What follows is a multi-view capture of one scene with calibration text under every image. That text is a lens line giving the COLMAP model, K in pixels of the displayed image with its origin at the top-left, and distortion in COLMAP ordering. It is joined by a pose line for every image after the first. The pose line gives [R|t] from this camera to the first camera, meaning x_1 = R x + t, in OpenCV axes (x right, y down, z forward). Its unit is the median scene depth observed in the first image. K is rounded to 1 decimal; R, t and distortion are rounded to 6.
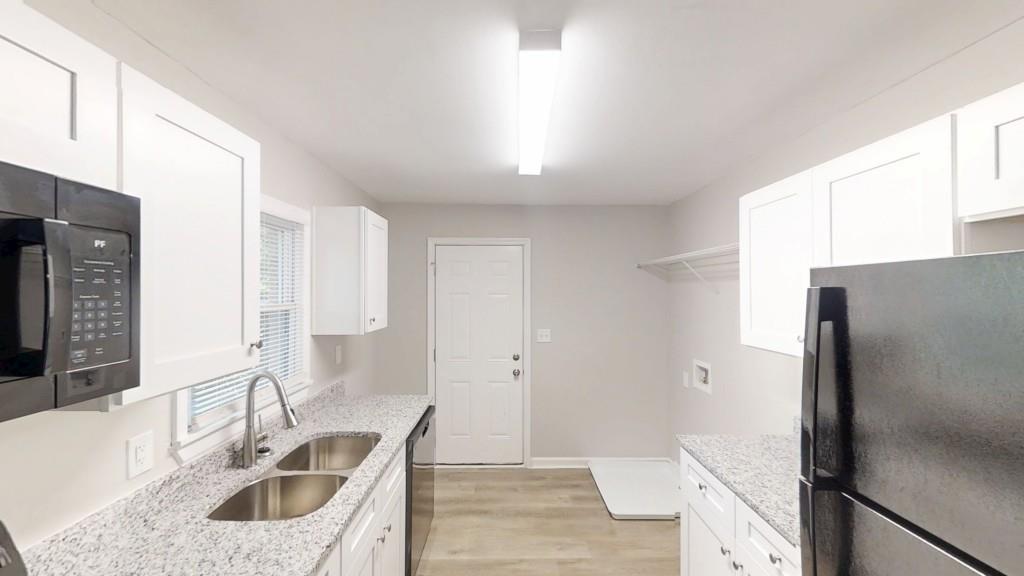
lens RADIAL K [[379.6, 0, 512.0], [0, 379.6, 288.0], [0, 0, 1]] dist [0.000264, 0.000074]
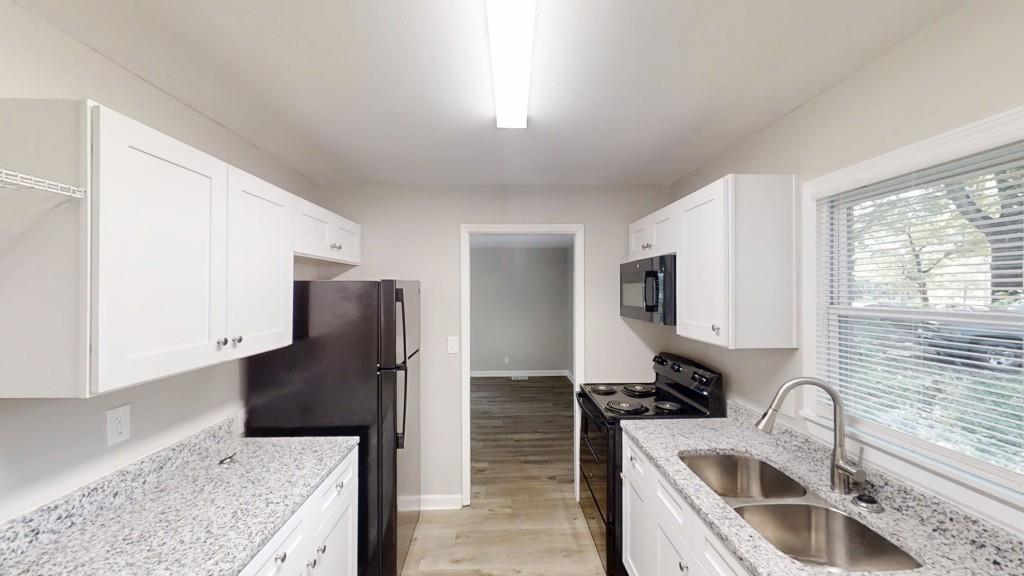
lens RADIAL K [[379.6, 0, 512.0], [0, 379.6, 288.0], [0, 0, 1]] dist [0.000264, 0.000074]
pose [[-0.999933, 0.001405, -0.011494, 0.076063], [0.001560, 0.999909, -0.013426, 0.015588], [0.011474, -0.013443, -0.999844, 2.075433]]
